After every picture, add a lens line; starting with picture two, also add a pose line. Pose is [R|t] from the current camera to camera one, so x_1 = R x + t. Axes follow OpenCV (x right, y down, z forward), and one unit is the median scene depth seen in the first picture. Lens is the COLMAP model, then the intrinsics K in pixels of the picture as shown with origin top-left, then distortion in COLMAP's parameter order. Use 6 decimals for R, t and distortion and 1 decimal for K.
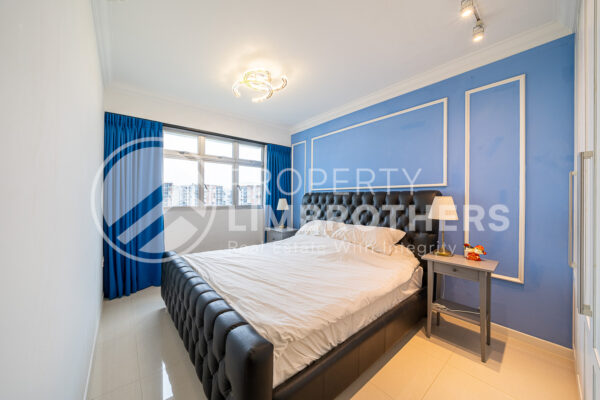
lens RADIAL K [[208.7, 0, 297.9], [0, 208.7, 195.8], [0, 0, 1]] dist [-0.007058, 0.000060]
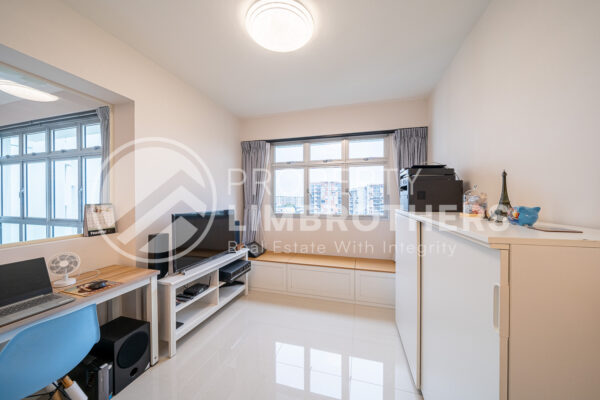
lens RADIAL K [[208.7, 0, 297.3], [0, 208.7, 201.6], [0, 0, 1]] dist [-0.007058, 0.000060]
pose [[0.525994, 0.007463, -0.850456, 0.343915], [-0.004818, 0.999972, 0.005795, -0.007389], [0.850475, 0.001049, 0.526015, 0.386738]]
